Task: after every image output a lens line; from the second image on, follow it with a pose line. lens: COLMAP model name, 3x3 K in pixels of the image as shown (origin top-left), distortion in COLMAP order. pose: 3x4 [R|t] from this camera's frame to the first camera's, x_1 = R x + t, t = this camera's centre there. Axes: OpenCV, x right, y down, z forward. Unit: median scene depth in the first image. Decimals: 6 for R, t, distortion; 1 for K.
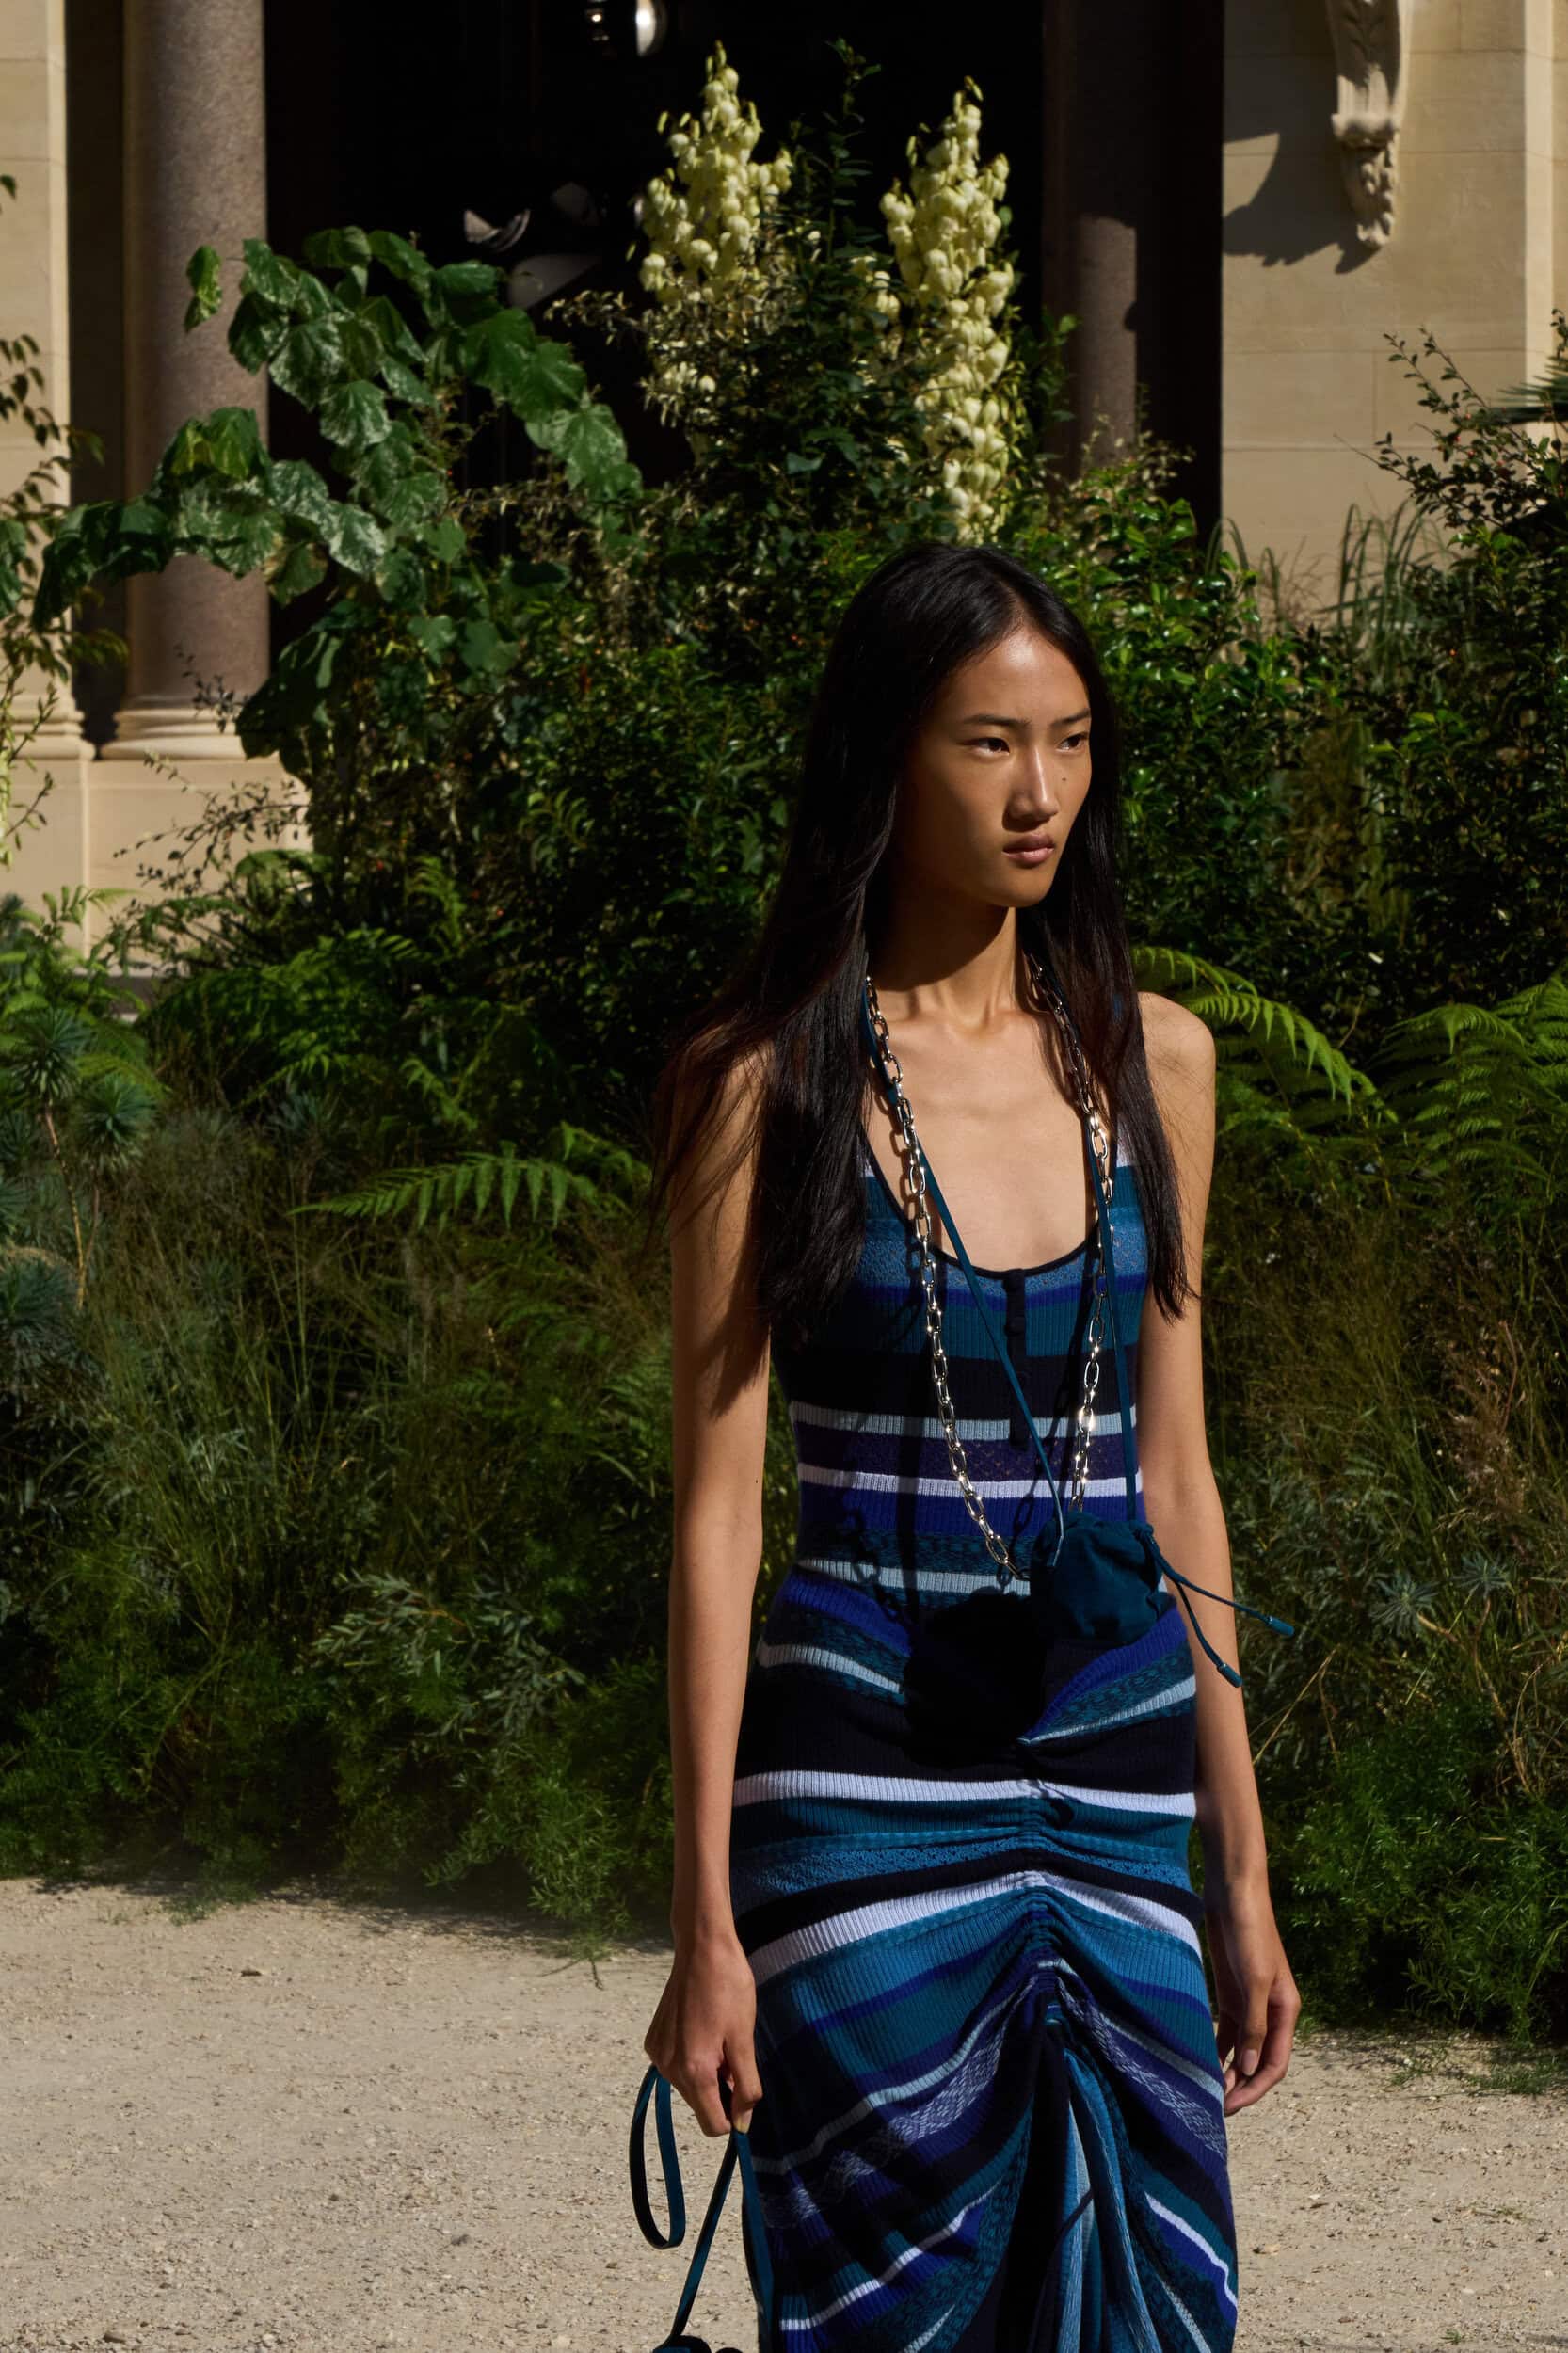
lens RADIAL K [[7860.7, 0, 893.7], [0, 7860.7, 1292.8], [0, 0, 1]] dist [0.100228, 0.000000]
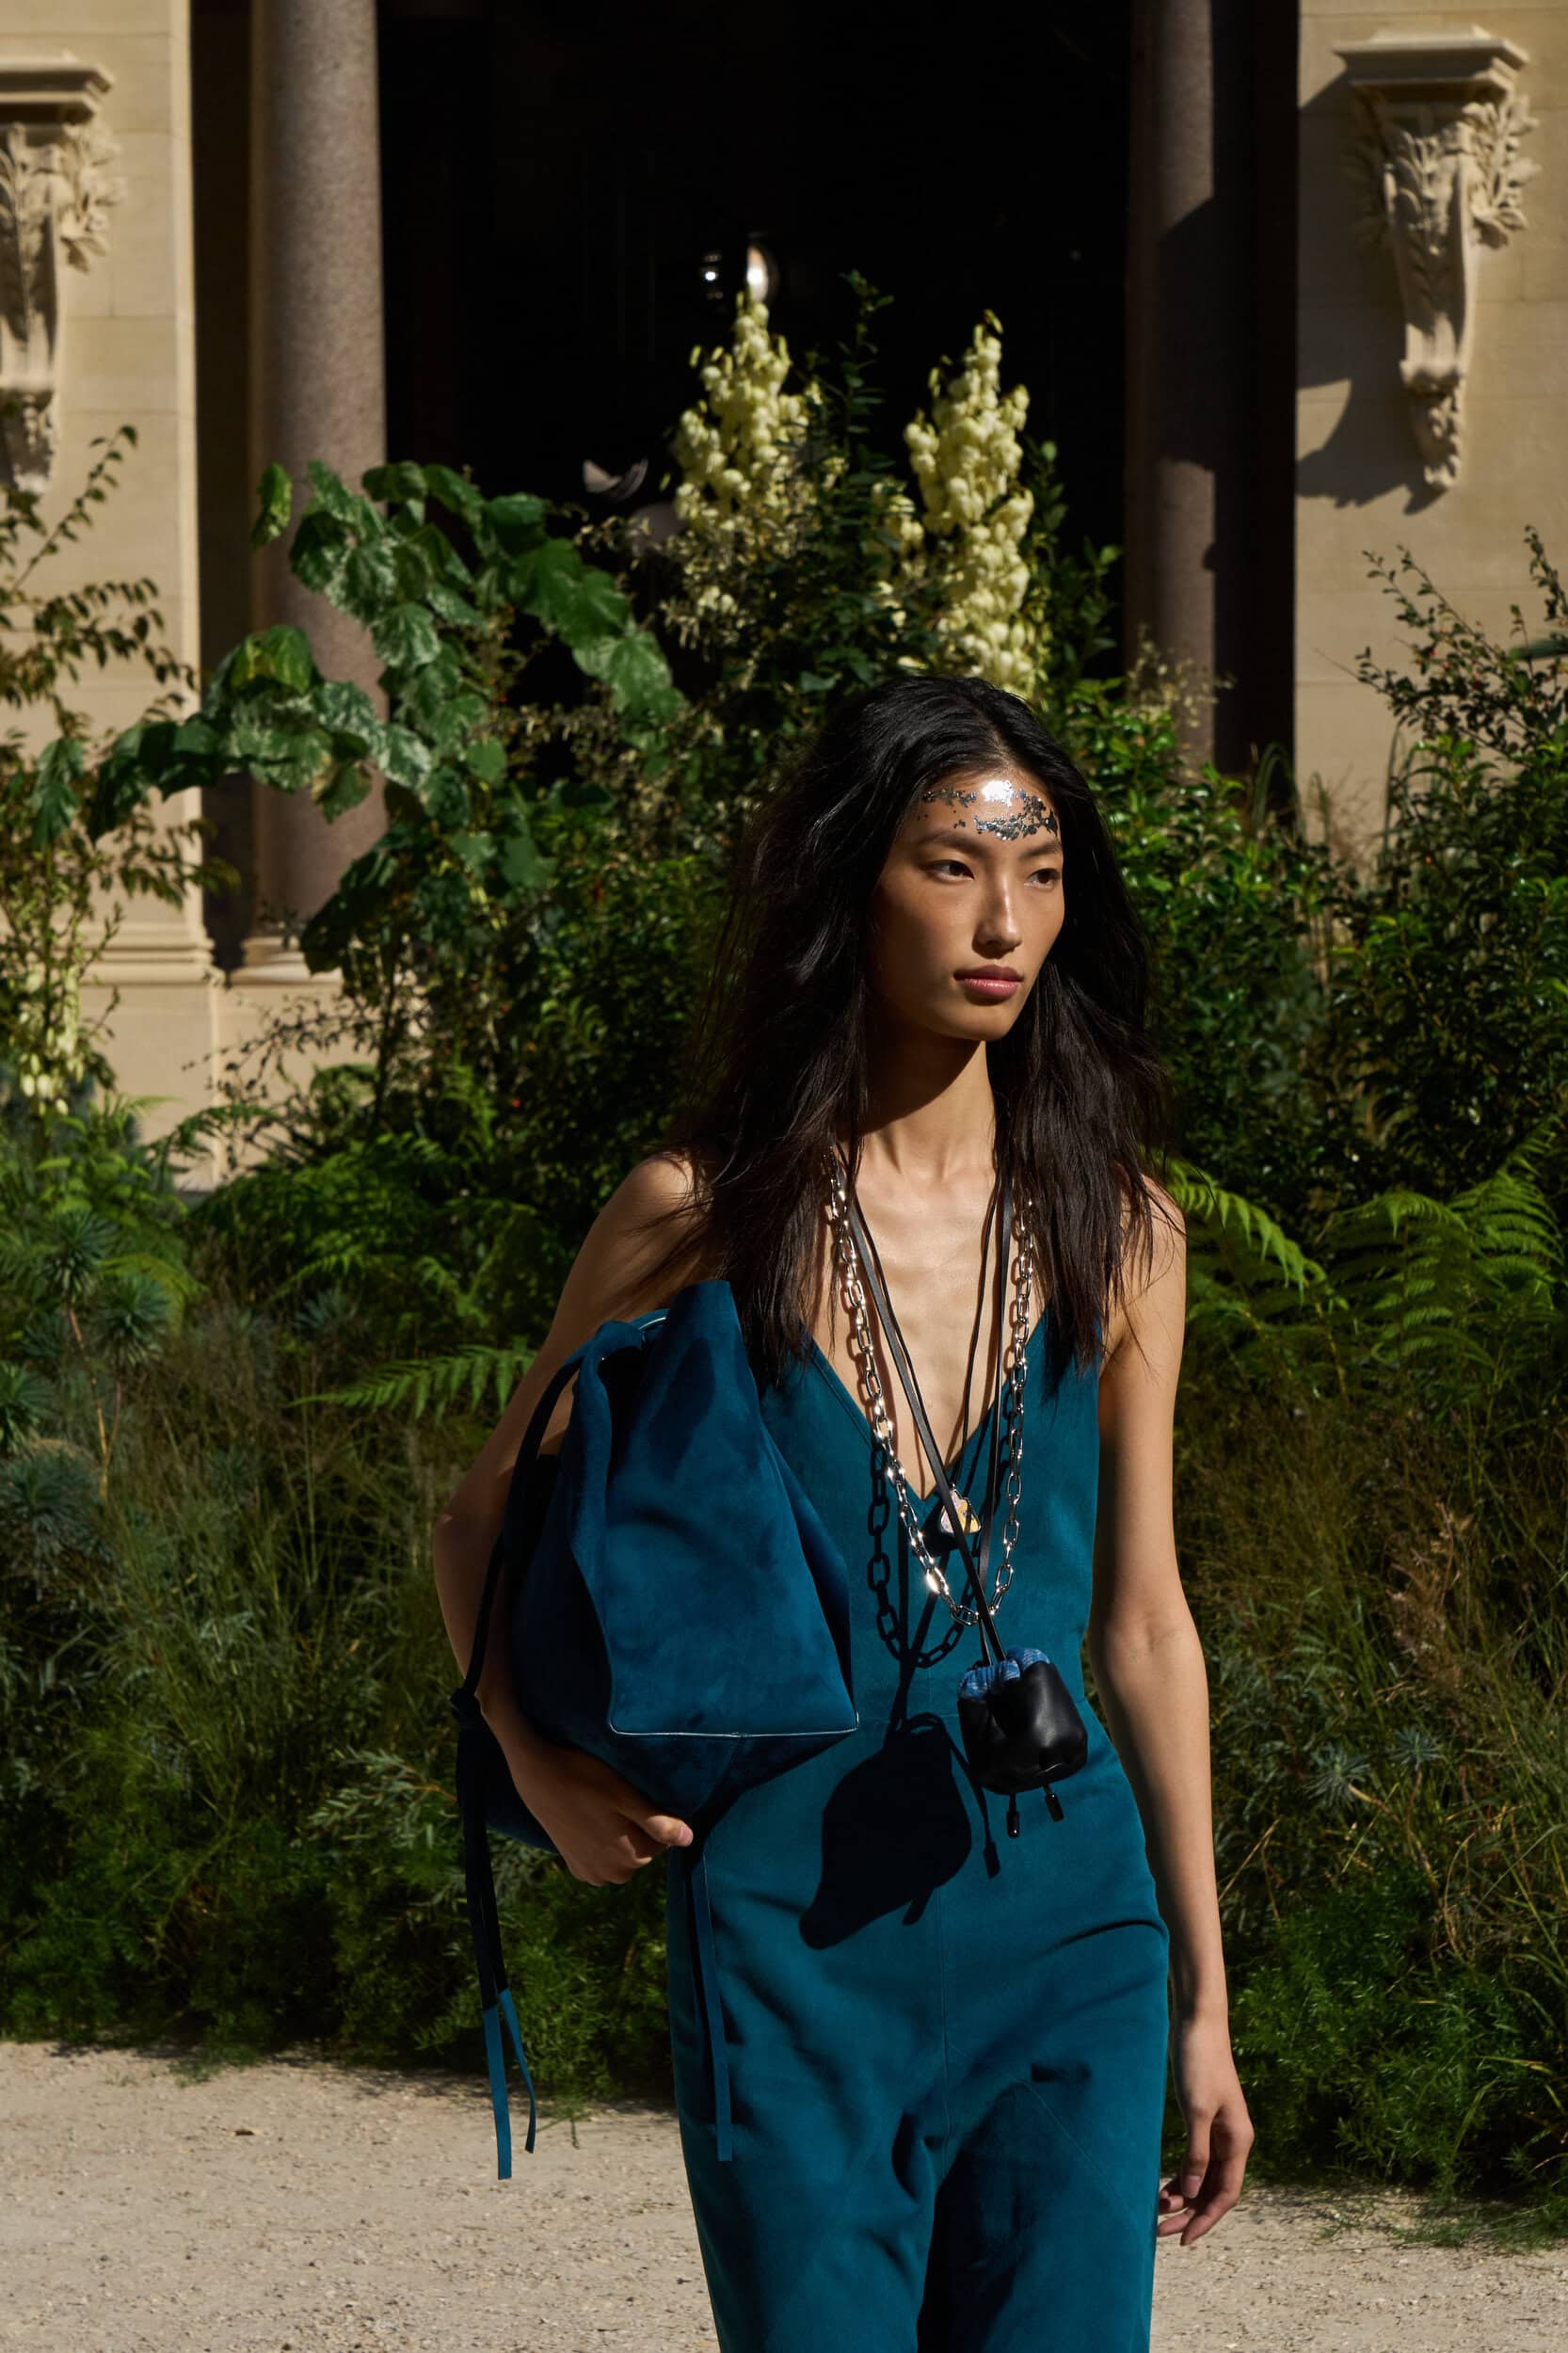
lens RADIAL K [[7472.0, 0, 863.7], [0, 7472.0, 1771.7], [0, 0, 1]] dist [0.016932, 0.000000]
pose [[0.999838, -0.001415, -0.017936, 0.013971], [0.002080, 0.999308, 0.037135, 0.001699], [0.017871, -0.037166, 0.999149, 0.012440]]
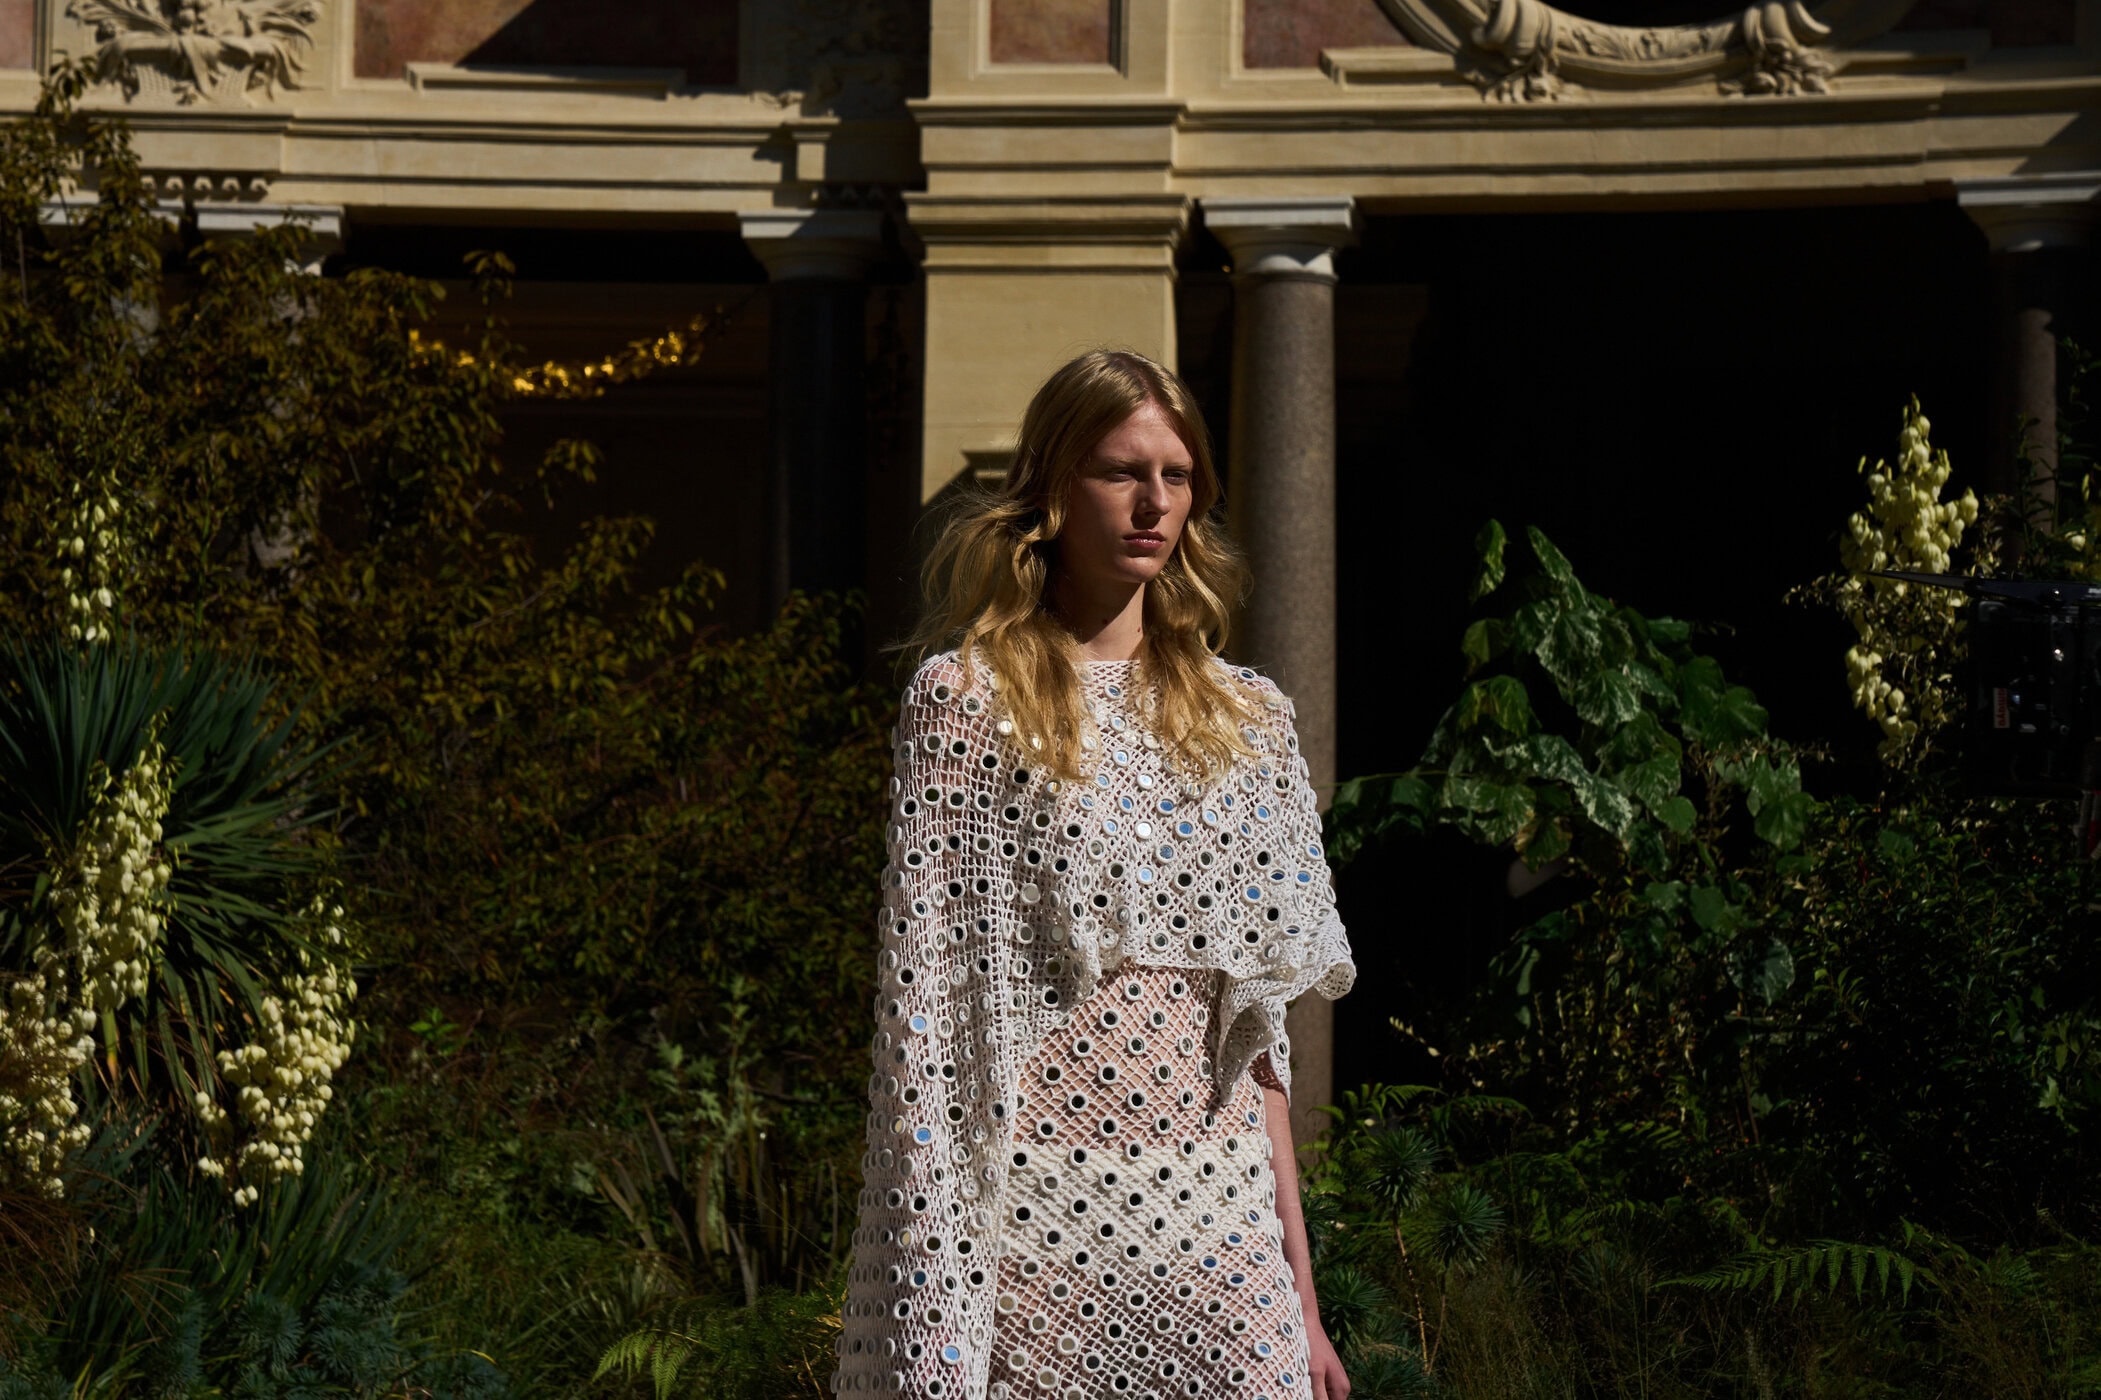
lens RADIAL K [[6451.1, 0, 1054.1], [0, 6451.1, 762.1], [0, 0, 1]] dist [0.022883, 0.000000]
pose [[0.993036, 0.003491, -0.117757, -0.047671], [-0.020585, 0.989325, -0.144264, 0.040867], [0.115997, 0.145684, 0.982508, 0.108751]]
